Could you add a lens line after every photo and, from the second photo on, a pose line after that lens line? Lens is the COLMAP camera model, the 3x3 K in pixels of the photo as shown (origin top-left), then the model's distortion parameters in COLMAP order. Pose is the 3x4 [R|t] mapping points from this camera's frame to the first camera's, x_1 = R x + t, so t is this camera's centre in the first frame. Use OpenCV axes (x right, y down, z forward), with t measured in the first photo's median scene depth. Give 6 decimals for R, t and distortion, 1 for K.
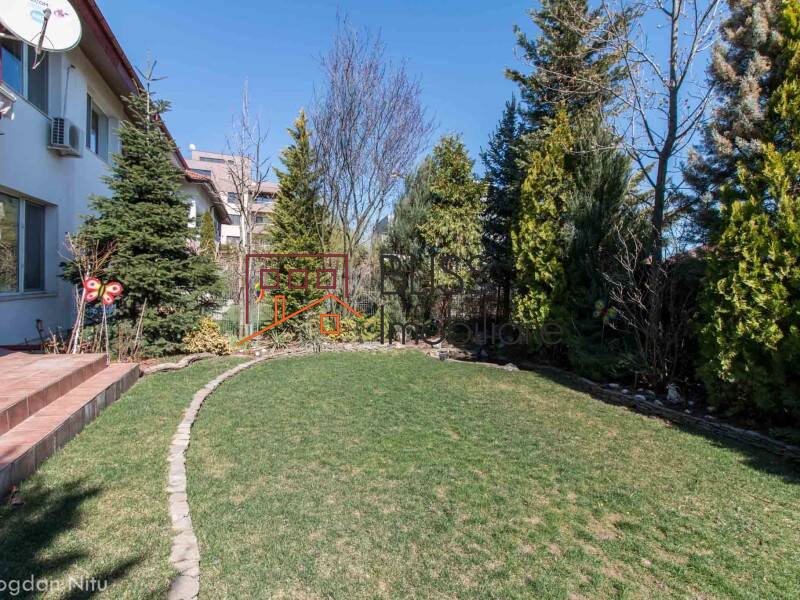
lens RADIAL K [[408.8, 0, 394.6], [0, 408.8, 296.7], [0, 0, 1]] dist [-0.002049, -0.000460]
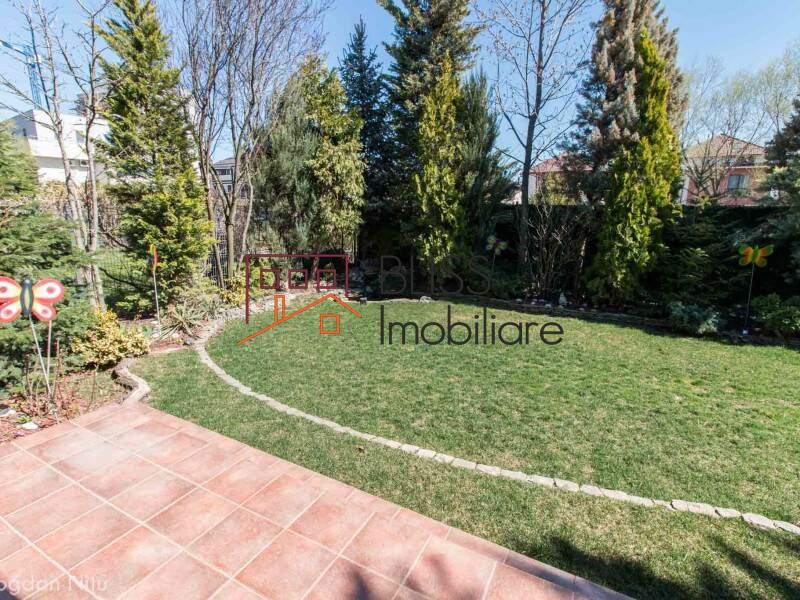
lens RADIAL K [[408.8, 0, 394.6], [0, 408.8, 296.7], [0, 0, 1]] dist [-0.002049, -0.000460]
pose [[0.742806, -0.170780, 0.647359, -0.704624], [0.041522, 0.976809, 0.210048, -0.106495], [-0.668218, -0.129145, 0.732670, 0.303466]]
